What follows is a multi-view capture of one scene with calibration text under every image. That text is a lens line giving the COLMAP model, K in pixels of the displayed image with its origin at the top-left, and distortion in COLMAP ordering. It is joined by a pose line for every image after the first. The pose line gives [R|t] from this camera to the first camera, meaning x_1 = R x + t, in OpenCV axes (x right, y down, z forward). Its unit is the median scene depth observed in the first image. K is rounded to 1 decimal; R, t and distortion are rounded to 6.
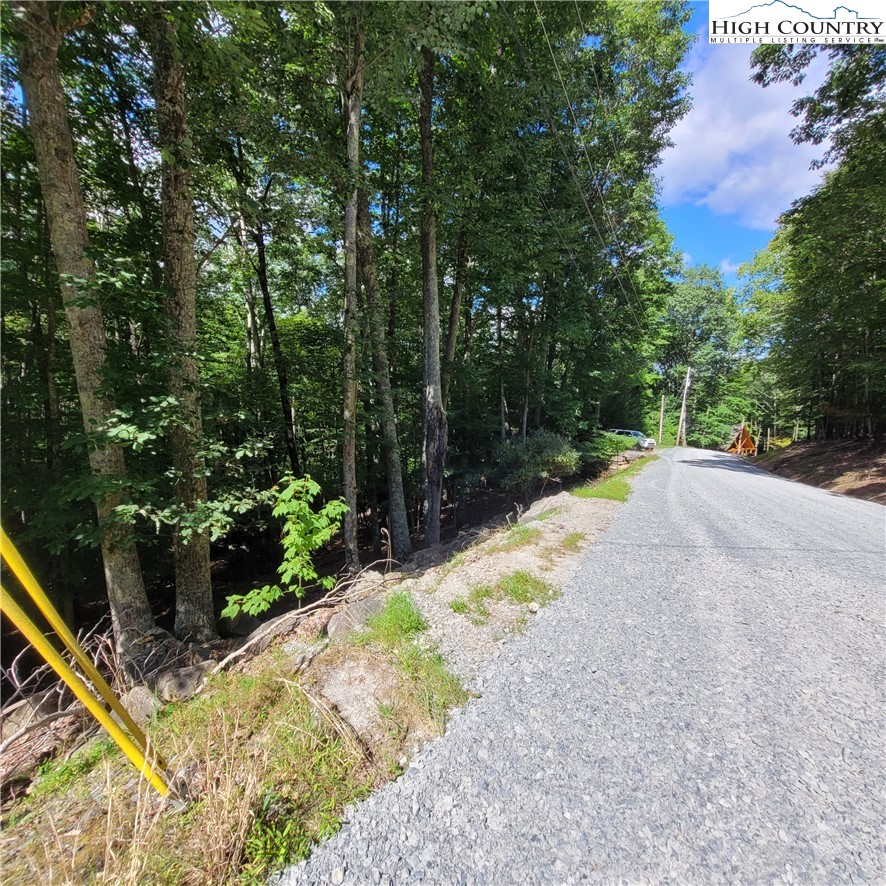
lens RADIAL K [[517.3, 0, 444.8], [0, 517.3, 445.4], [0, 0, 1]] dist [0.002199, -0.003960]
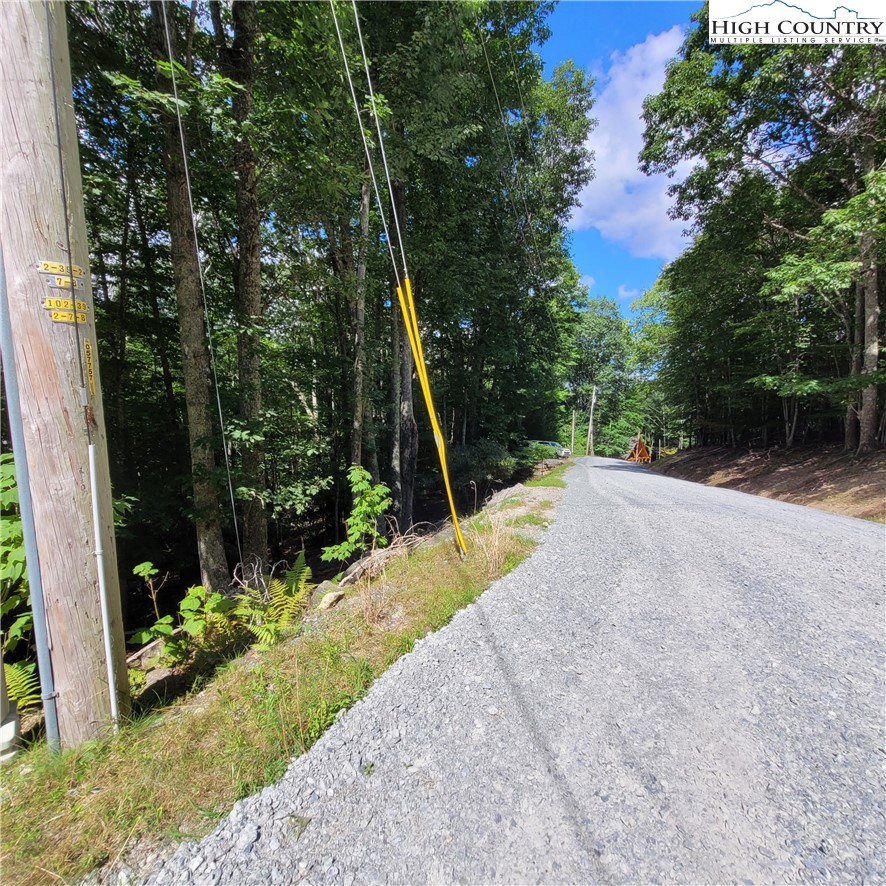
lens RADIAL K [[622.4, 0, 432.5], [0, 622.4, 443.4], [0, 0, 1]] dist [0.007238, -0.006716]
pose [[0.978454, -0.008383, 0.206294, -0.169850], [0.017363, 0.998977, -0.041757, 0.027648], [-0.205732, 0.044439, 0.977599, -0.275448]]
